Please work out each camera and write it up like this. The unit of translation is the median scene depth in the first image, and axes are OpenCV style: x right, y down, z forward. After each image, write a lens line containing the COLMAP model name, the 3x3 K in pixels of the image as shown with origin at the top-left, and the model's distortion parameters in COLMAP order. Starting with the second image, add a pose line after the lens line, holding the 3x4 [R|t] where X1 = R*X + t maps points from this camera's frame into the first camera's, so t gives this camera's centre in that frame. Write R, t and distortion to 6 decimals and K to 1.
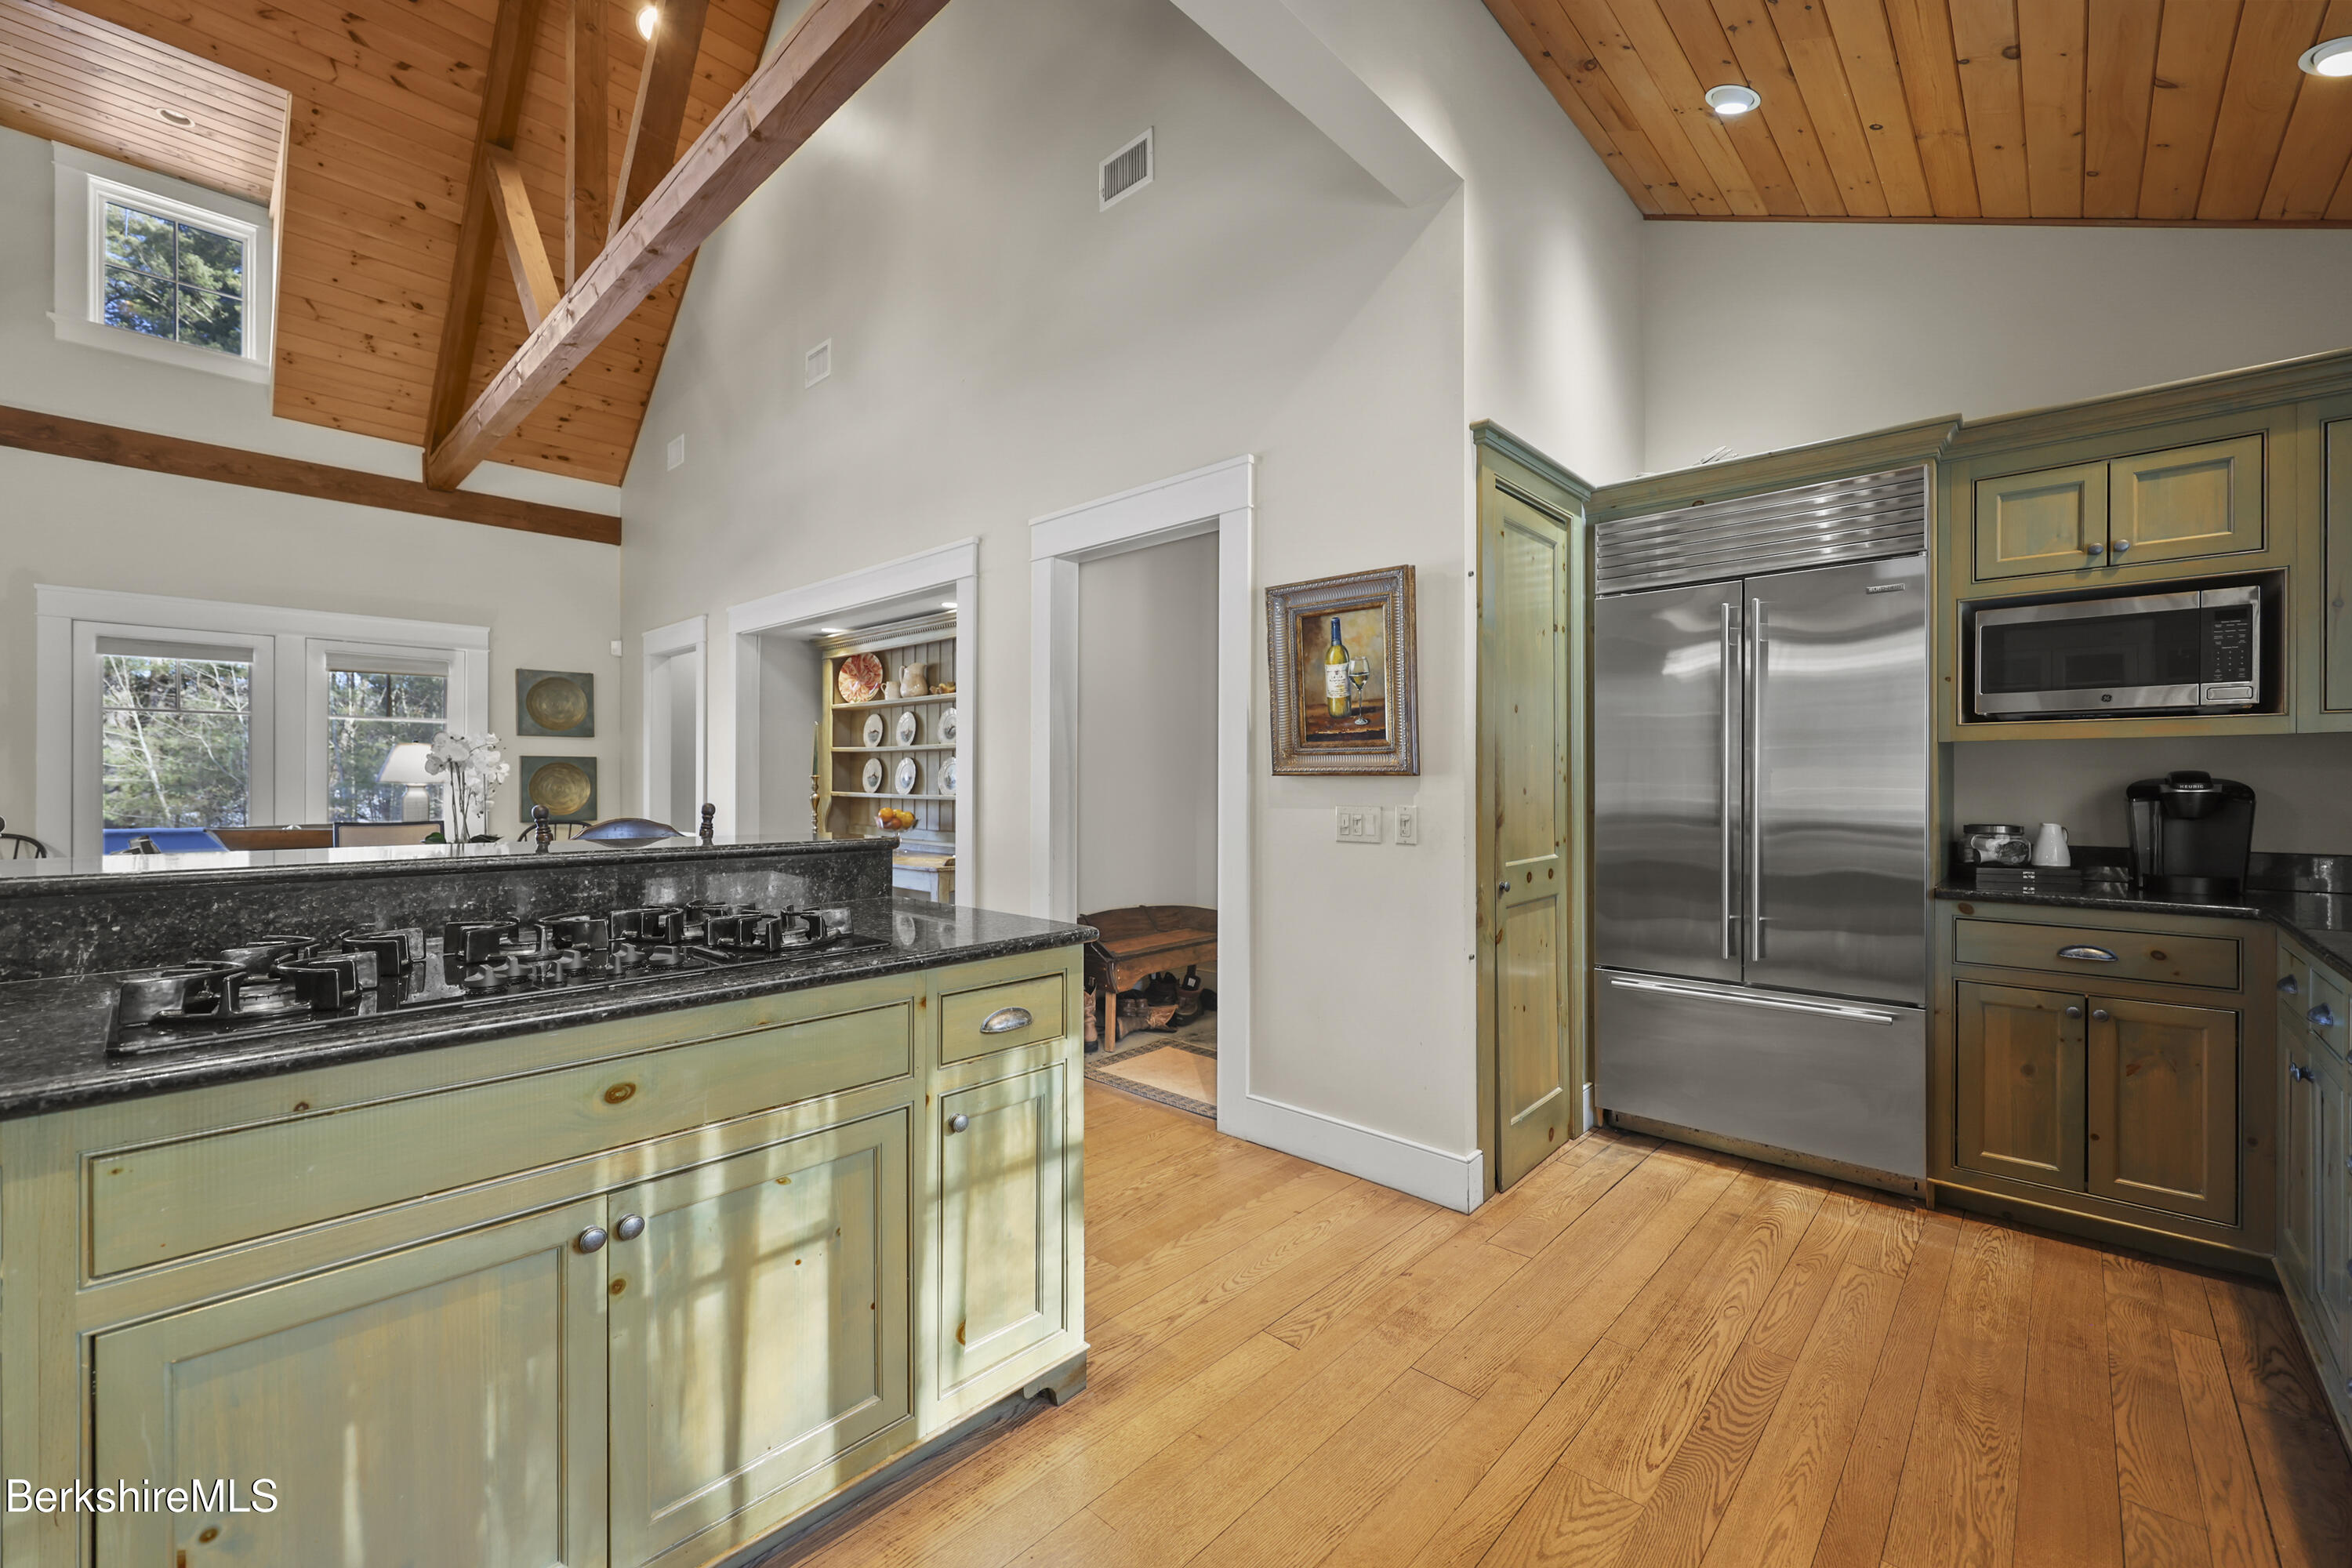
lens RADIAL K [[962.4, 0, 1194.3], [0, 962.4, 778.6], [0, 0, 1]] dist [0.000069, 0.000291]
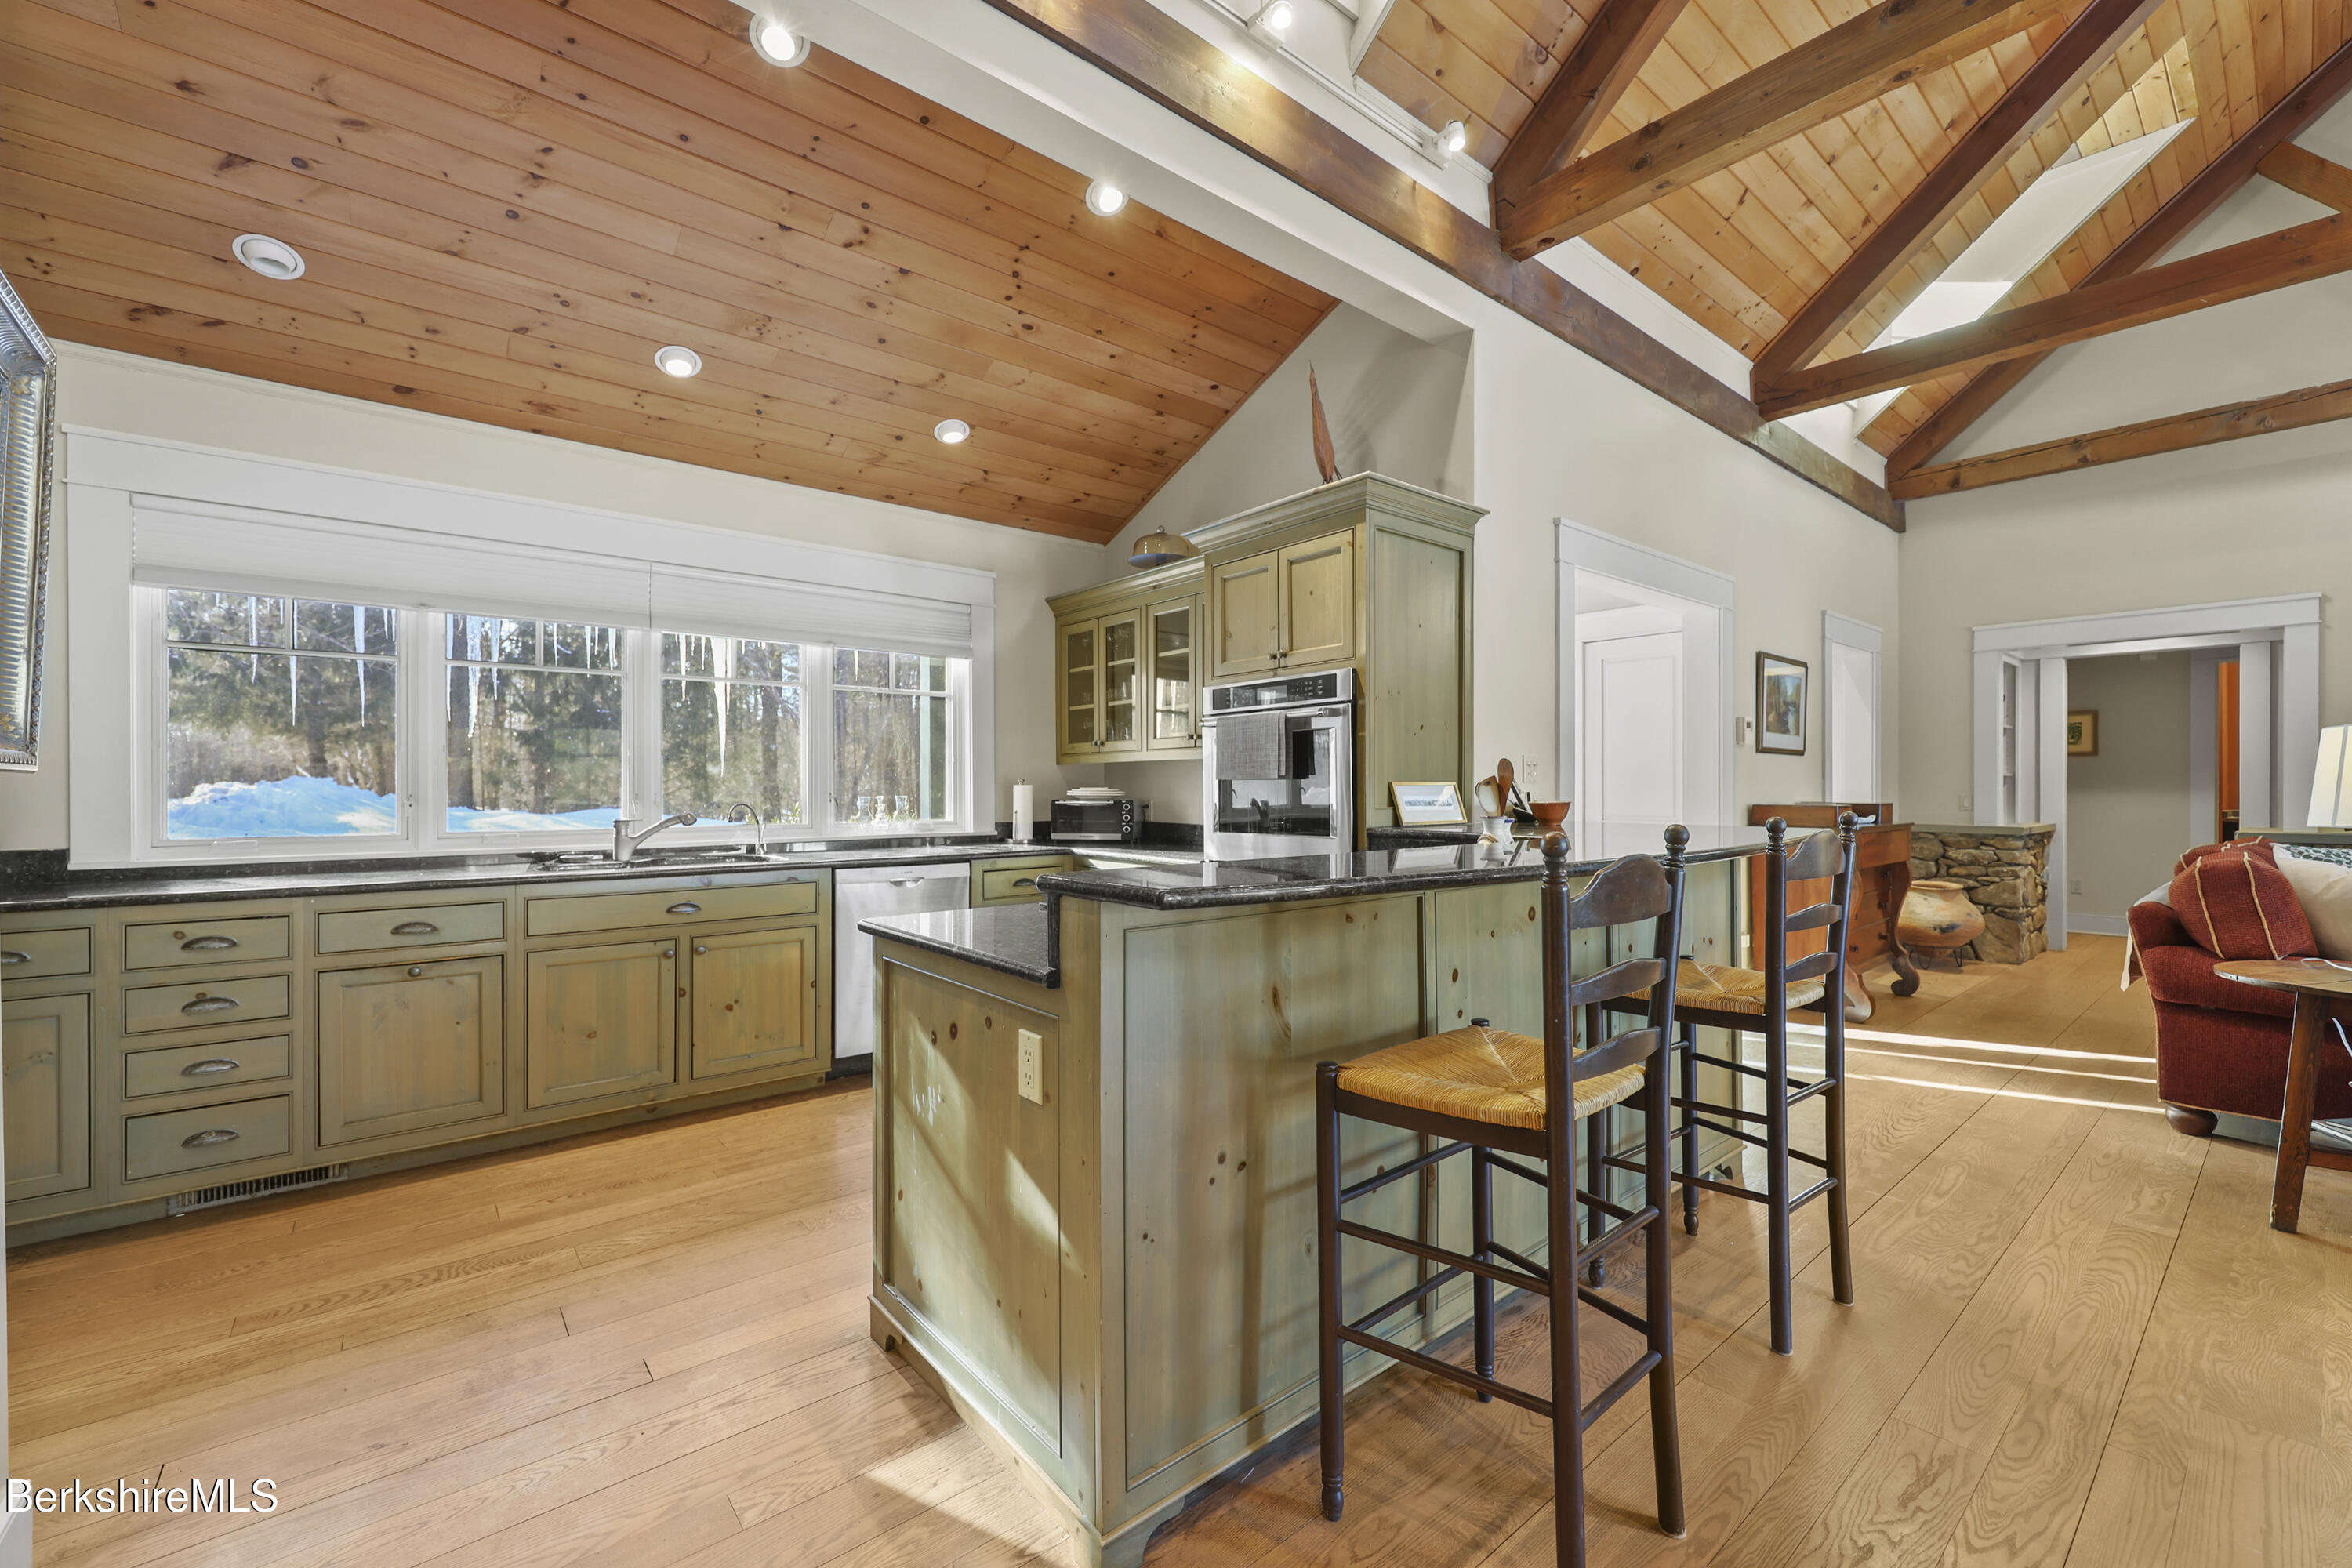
lens RADIAL K [[962.4, 0, 1179.5], [0, 962.4, 789.3], [0, 0, 1]] dist [0.000069, 0.000291]
pose [[-0.991803, -0.002780, 0.127746, -0.433544], [-0.002673, 0.999996, 0.001012, 0.003749], [-0.127749, 0.000663, -0.991806, 1.480079]]
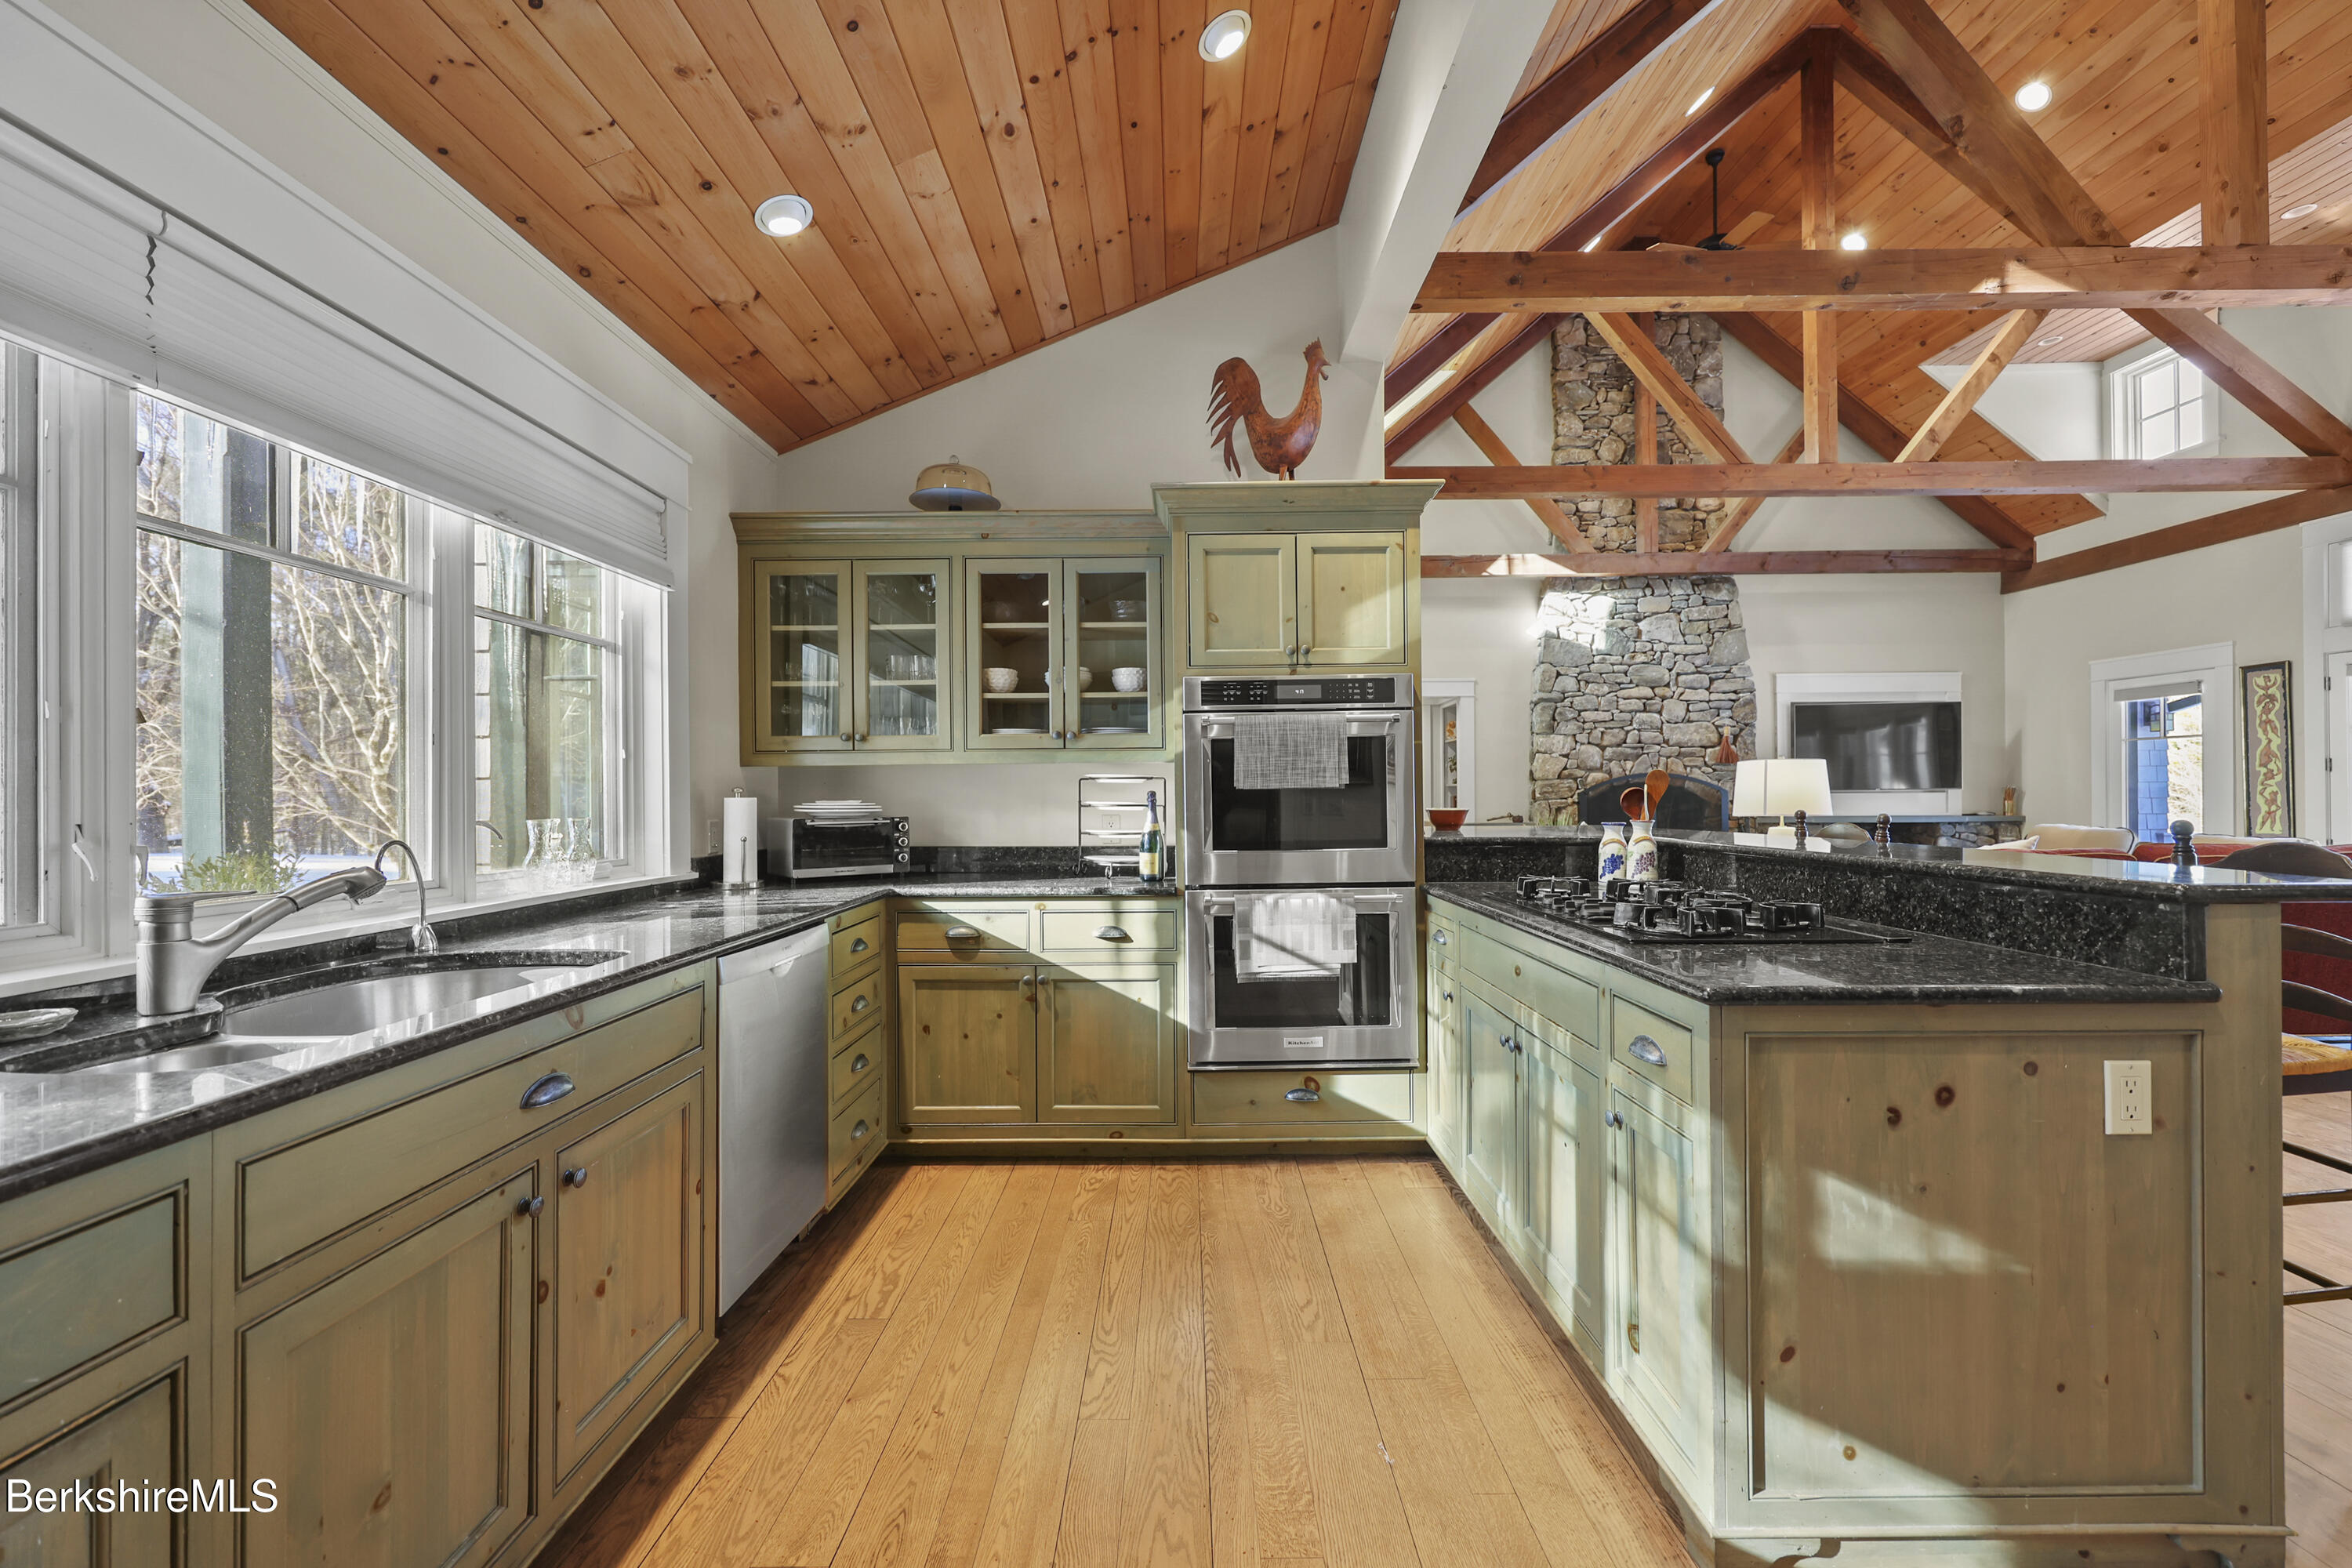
lens RADIAL K [[962.4, 0, 1182.7], [0, 962.4, 791.1], [0, 0, 1]] dist [0.000069, 0.000291]
pose [[-0.729238, -0.001857, -0.684258, 0.519058], [0.005664, 0.999946, -0.008749, 0.003969], [0.684237, -0.010256, -0.729187, 0.921045]]
